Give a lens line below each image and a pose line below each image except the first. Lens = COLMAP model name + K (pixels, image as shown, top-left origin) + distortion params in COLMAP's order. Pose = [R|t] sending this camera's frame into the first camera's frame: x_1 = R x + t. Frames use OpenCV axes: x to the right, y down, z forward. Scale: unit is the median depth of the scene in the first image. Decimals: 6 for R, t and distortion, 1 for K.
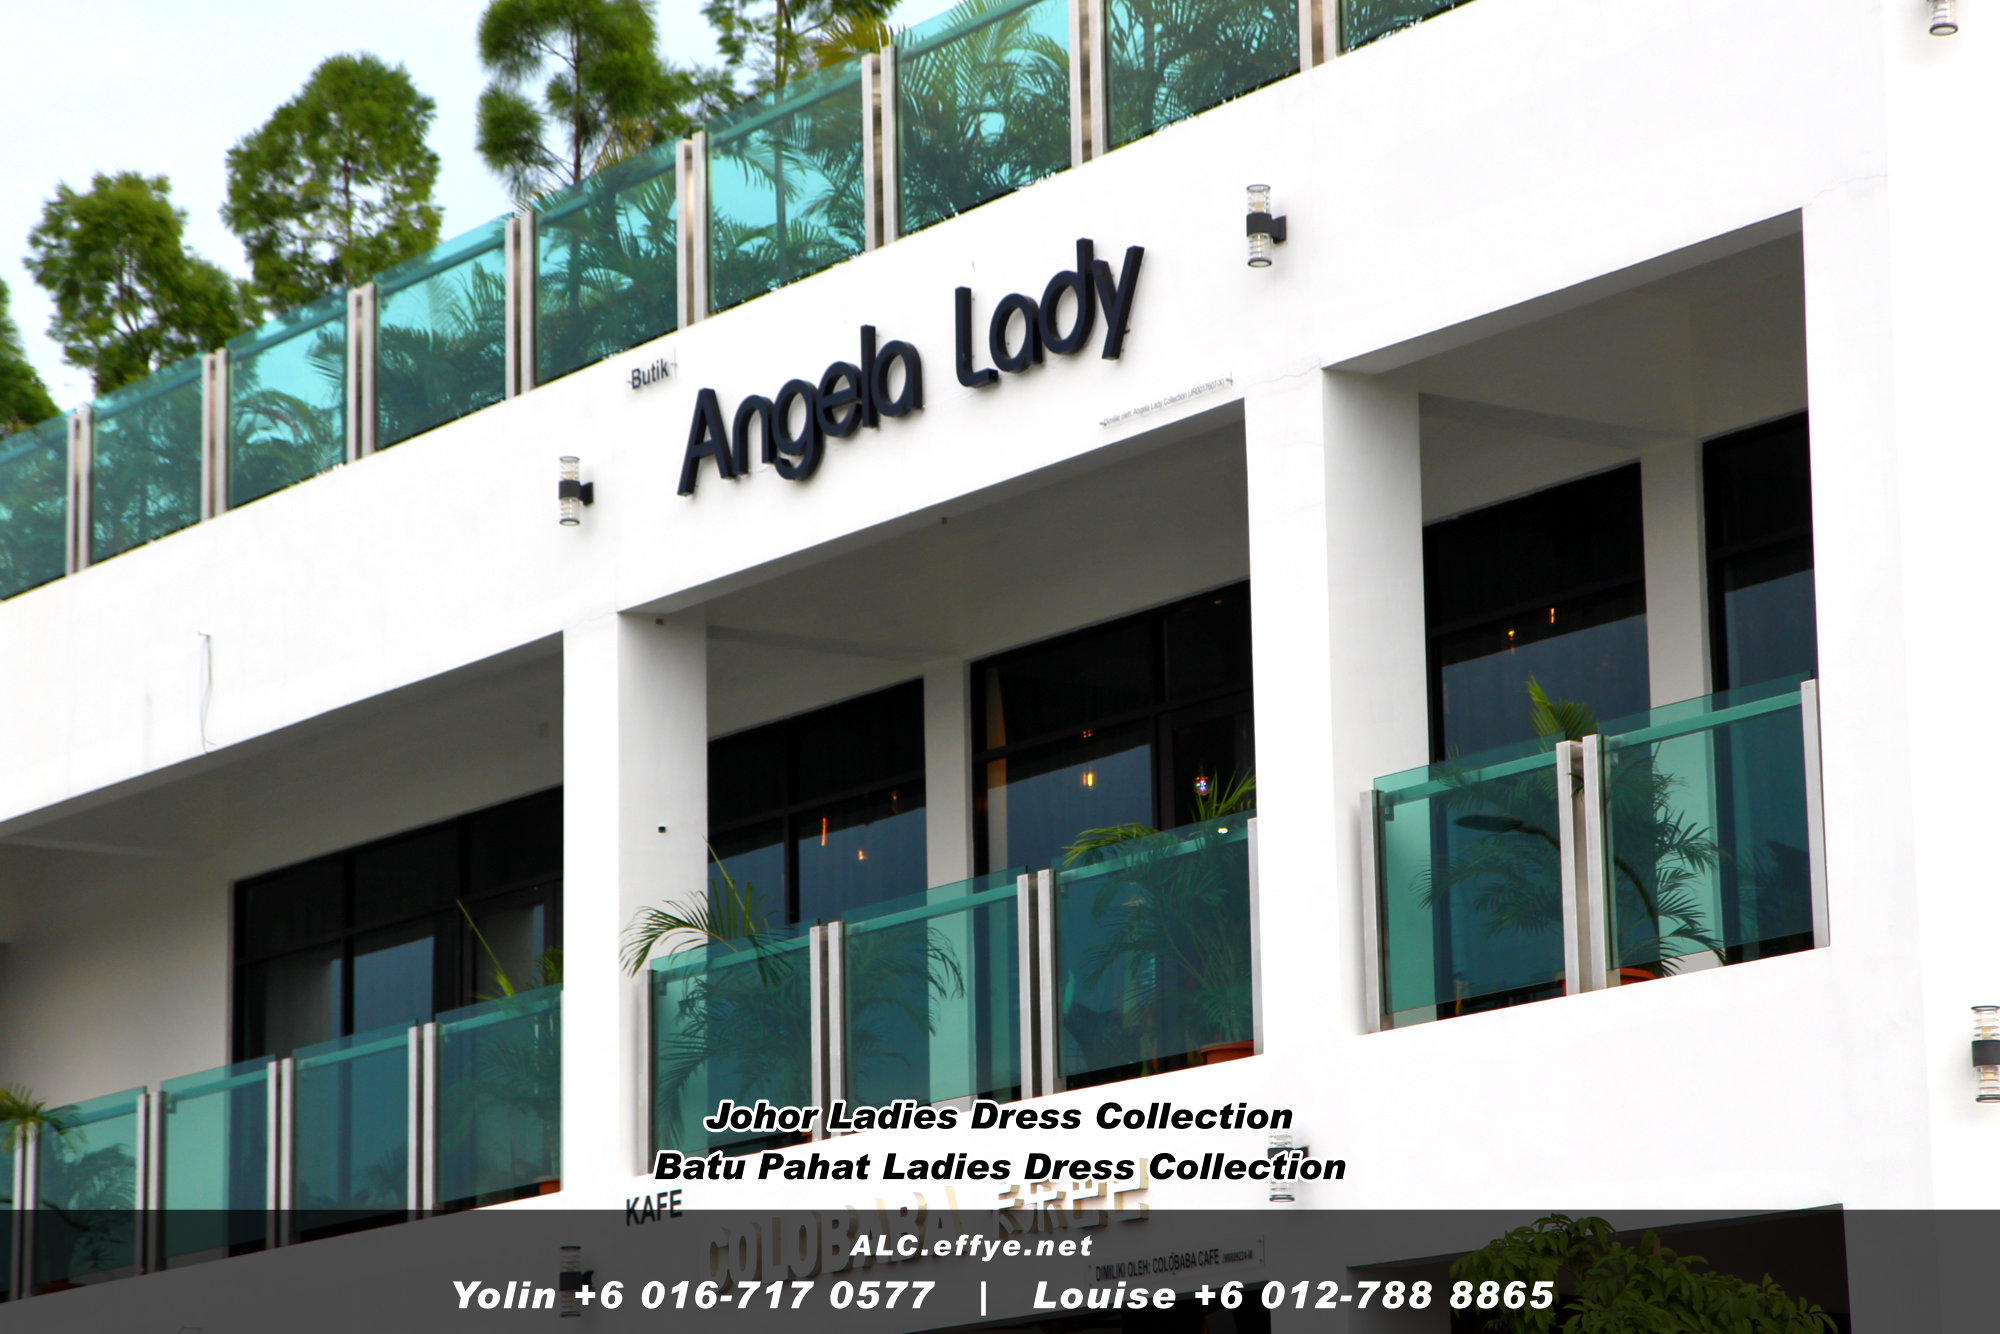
lens RADIAL K [[5217.1, 0, 1000.0], [0, 5217.1, 667.0], [0, 0, 1]] dist [0.391399, 0.631781]
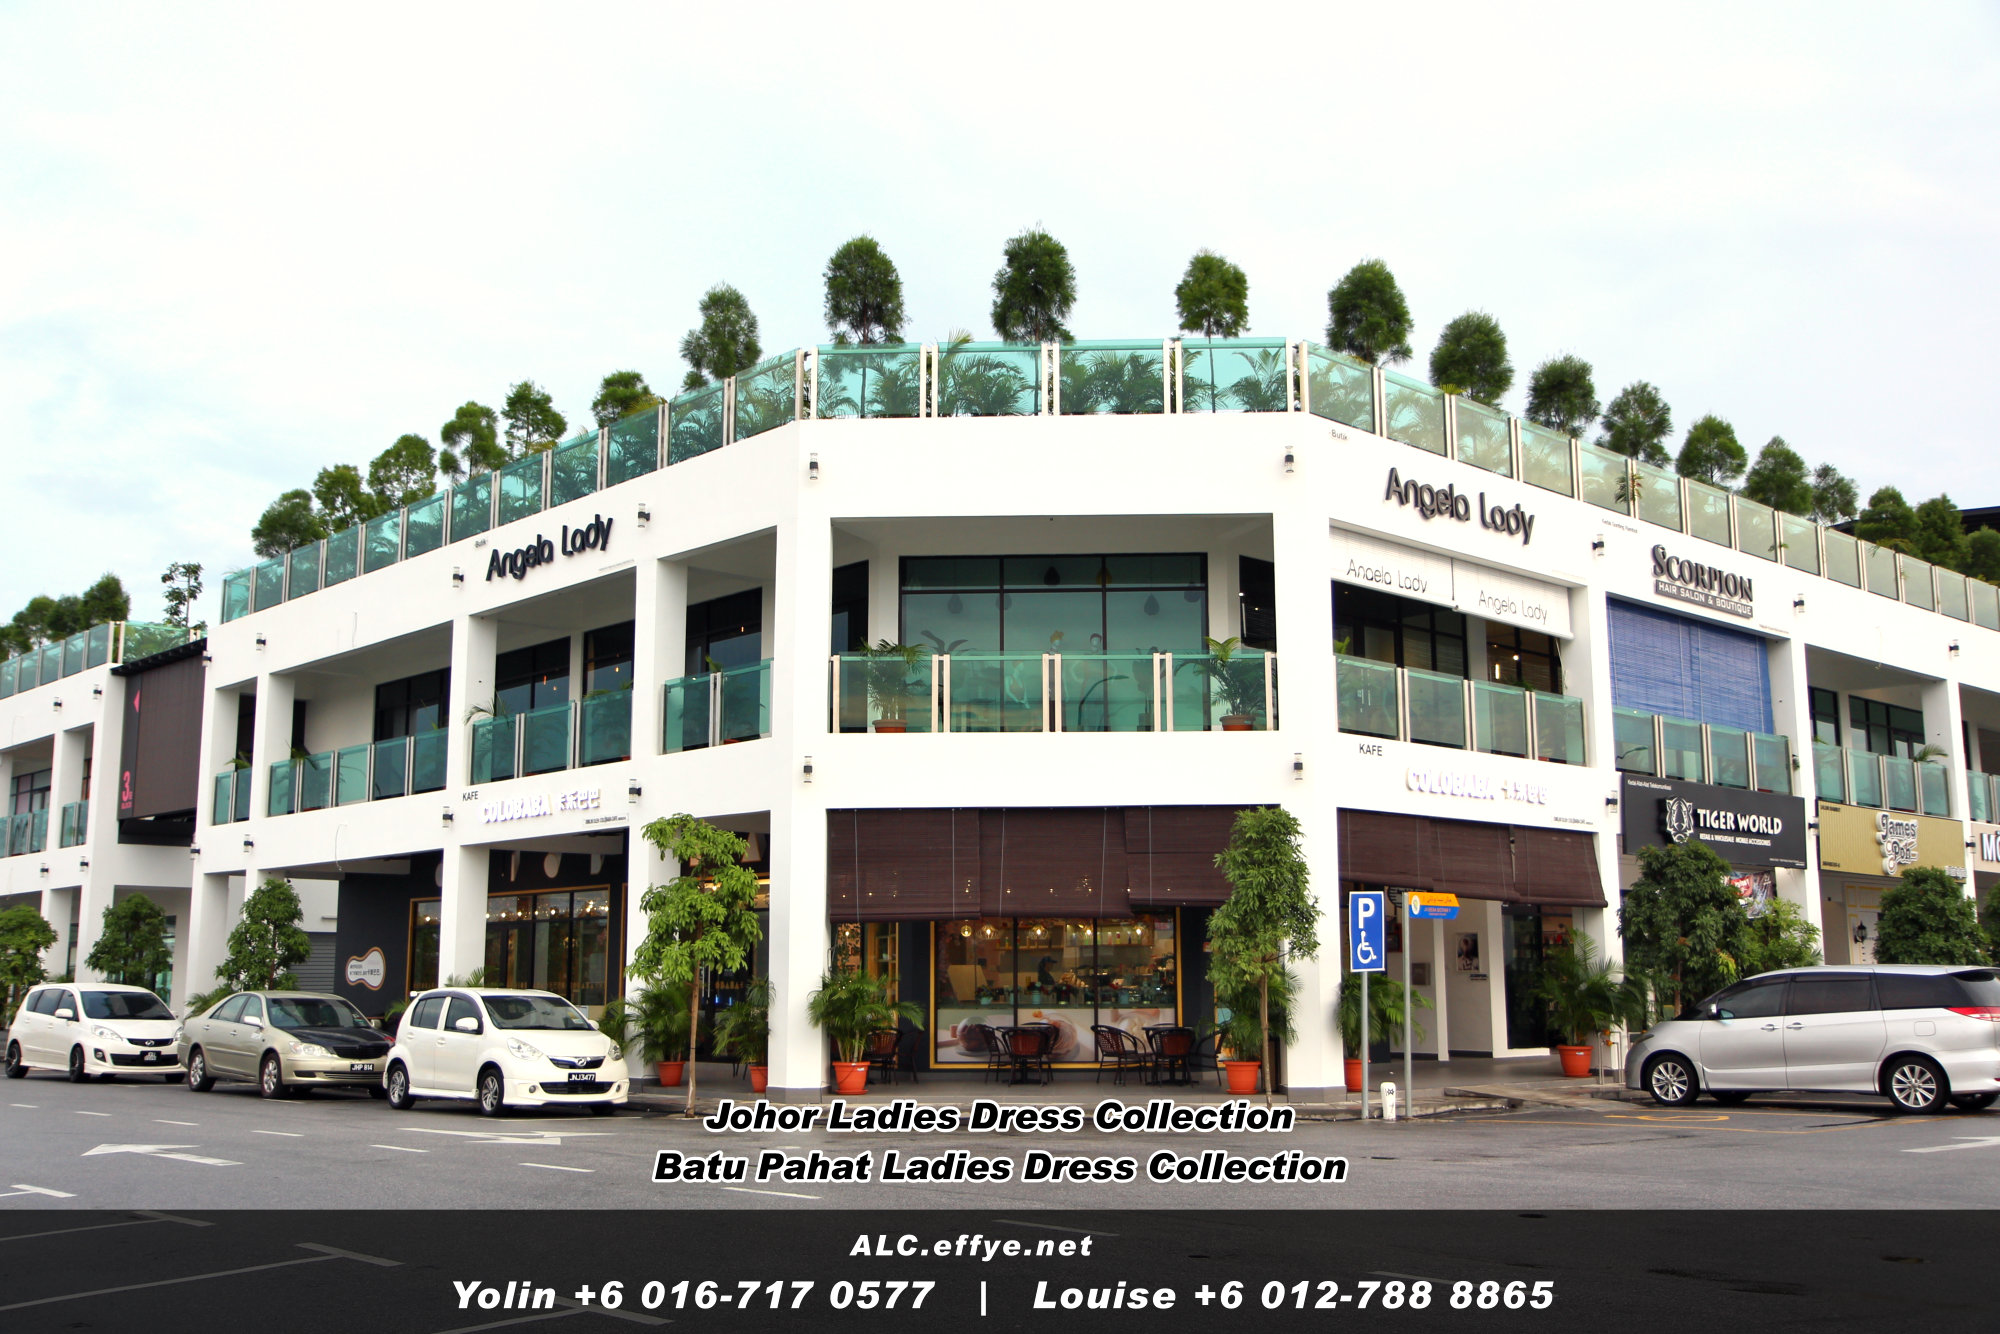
lens RADIAL K [[1945.8, 0, 1000.0], [0, 1945.8, 667.0], [0, 0, 1]] dist [-0.019092, 0.144144]
pose [[0.996315, 0.039287, 0.076238, 0.170034], [-0.042863, 0.998029, 0.045846, -0.048800], [-0.074286, -0.048945, 0.996035, -0.246653]]
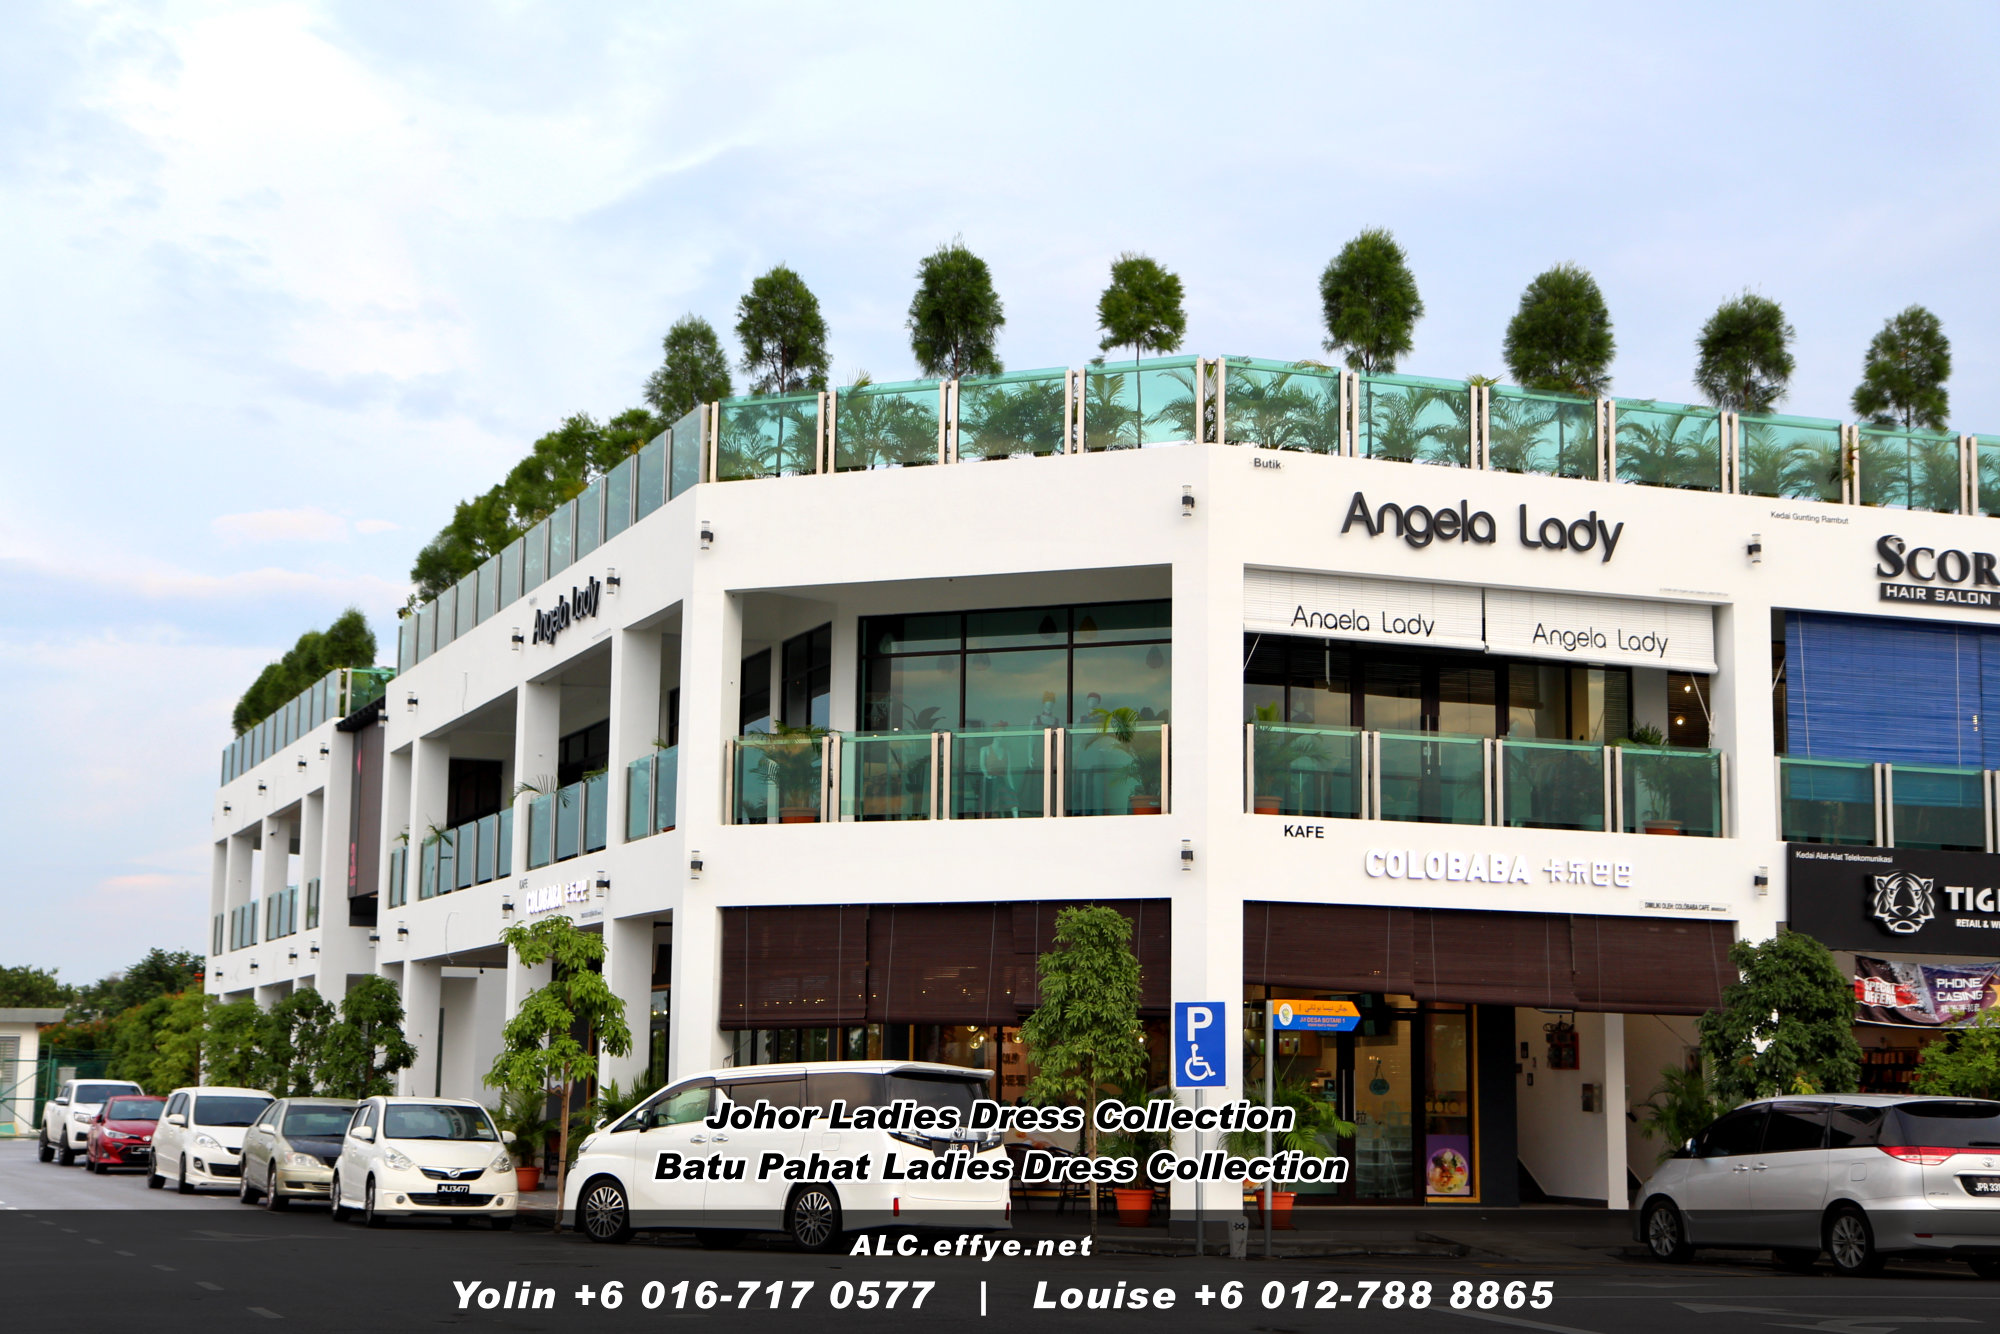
lens RADIAL K [[3172.8, 0, 1000.0], [0, 3172.8, 667.0], [0, 0, 1]] dist [0.164722, 0.088191]
pose [[0.953850, 0.001146, -0.300281, 0.733957], [0.022535, 0.996900, 0.075388, -0.150396], [0.299436, -0.078675, 0.950867, -0.636790]]
